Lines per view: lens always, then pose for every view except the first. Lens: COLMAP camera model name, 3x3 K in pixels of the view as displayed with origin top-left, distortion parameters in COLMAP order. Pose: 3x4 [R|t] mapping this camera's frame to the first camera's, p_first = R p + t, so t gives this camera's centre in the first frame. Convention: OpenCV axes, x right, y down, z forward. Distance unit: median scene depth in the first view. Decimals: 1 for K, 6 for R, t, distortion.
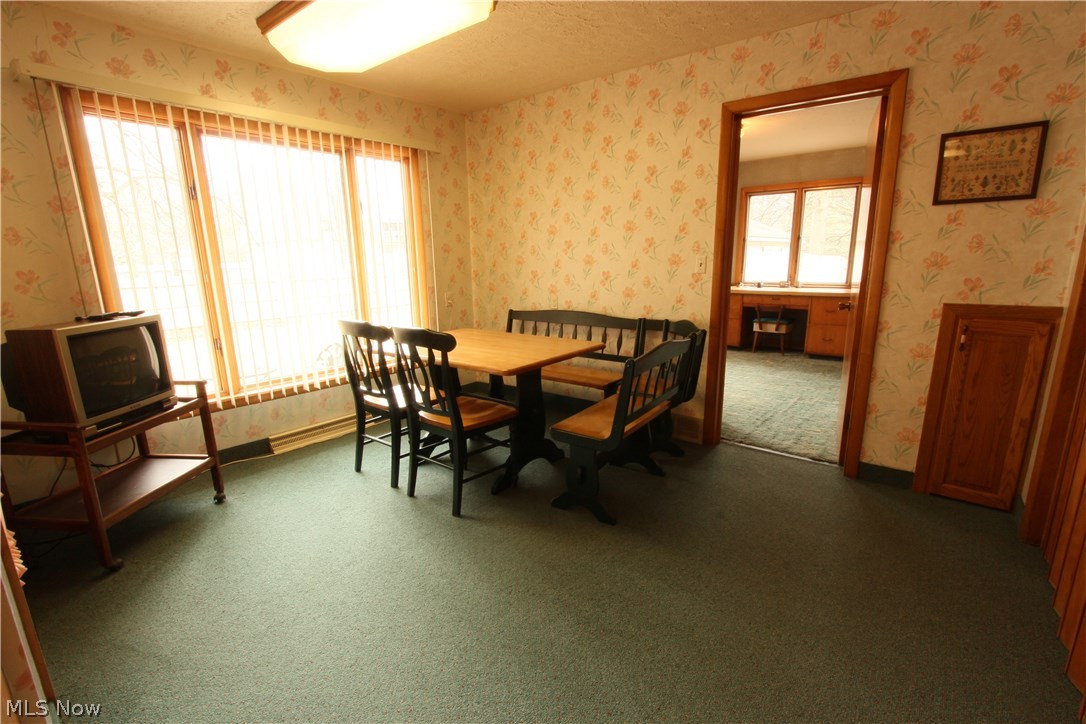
lens RADIAL K [[495.4, 0, 546.7], [0, 495.4, 364.0], [0, 0, 1]] dist [-0.000185, 0.000038]
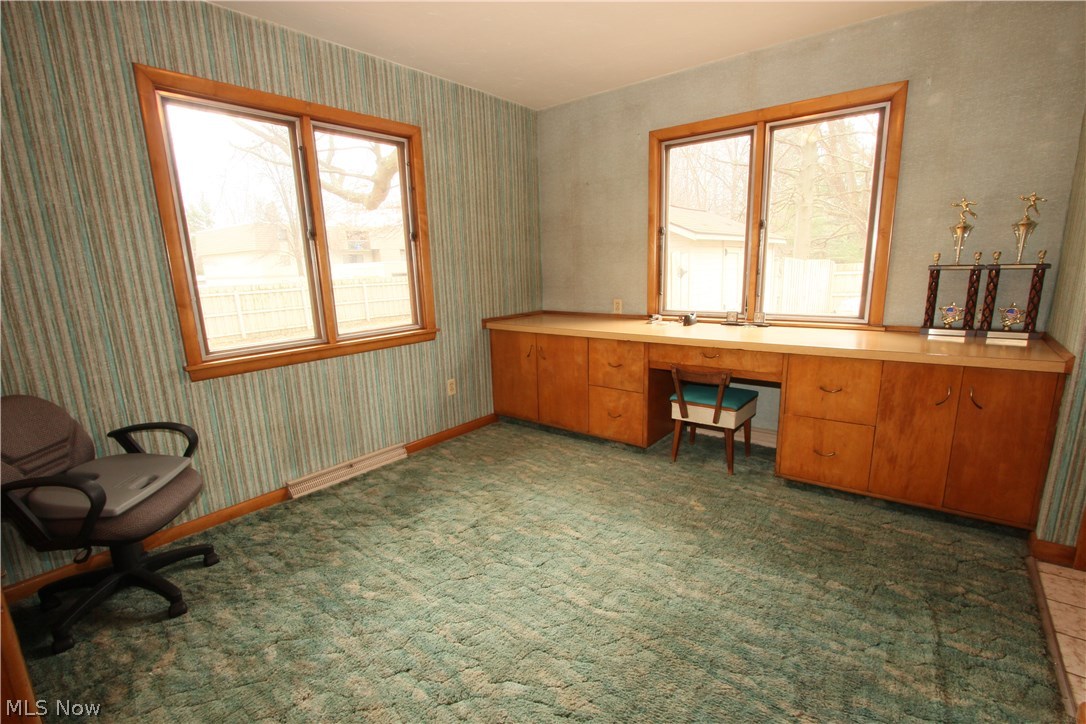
lens RADIAL K [[495.4, 0, 541.1], [0, 495.4, 366.2], [0, 0, 1]] dist [-0.000185, 0.000038]
pose [[0.999800, -0.017678, 0.009305, 0.288093], [0.017776, 0.999786, -0.010589, -0.115008], [-0.009115, 0.010752, 0.999901, 0.520379]]
